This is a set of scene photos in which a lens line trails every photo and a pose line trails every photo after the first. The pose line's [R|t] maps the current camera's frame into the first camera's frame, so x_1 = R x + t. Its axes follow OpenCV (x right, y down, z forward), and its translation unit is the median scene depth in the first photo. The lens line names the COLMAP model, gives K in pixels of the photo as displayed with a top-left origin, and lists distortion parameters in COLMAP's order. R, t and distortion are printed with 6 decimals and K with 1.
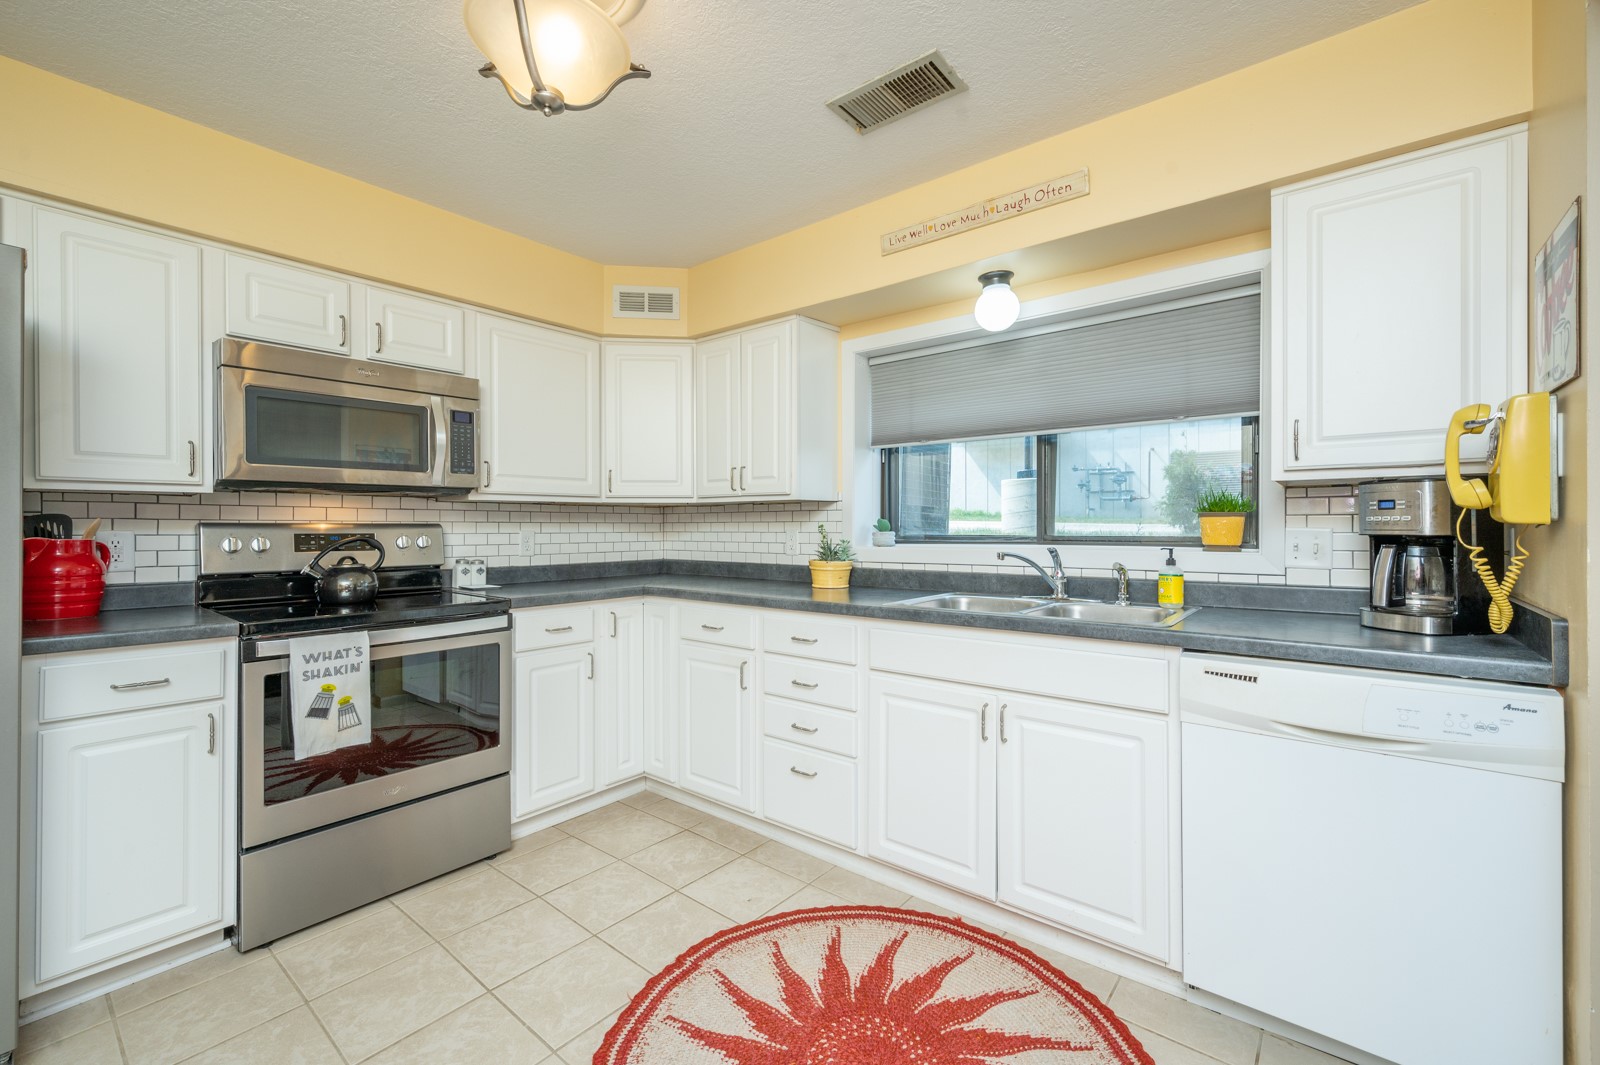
lens RADIAL K [[666.9, 0, 800.0], [0, 666.9, 526.8], [0, 0, 1]] dist [0.004448, 0.000039]
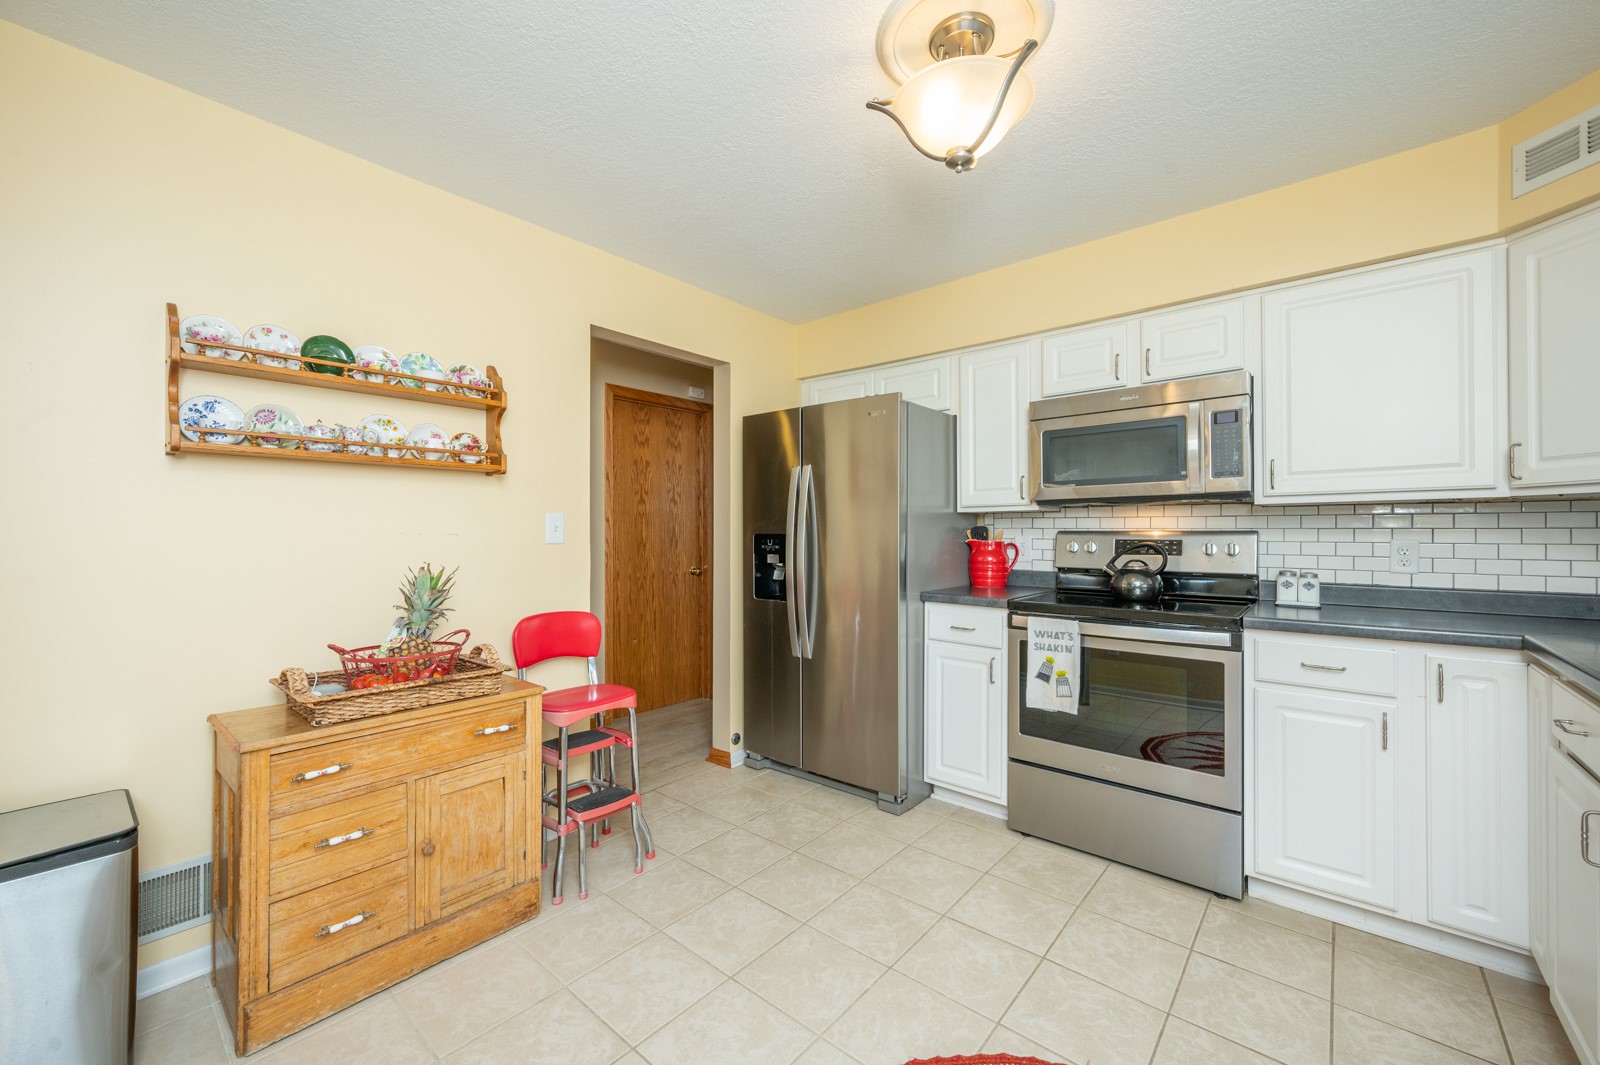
lens RADIAL K [[632.3, 0, 802.5], [0, 632.3, 532.7], [0, 0, 1]] dist [-0.002267, 0.001096]
pose [[-0.019968, 0.000093, -0.999801, 0.422201], [-0.001519, 0.999999, 0.000124, -0.001132], [0.999799, 0.001522, -0.019968, 0.455778]]
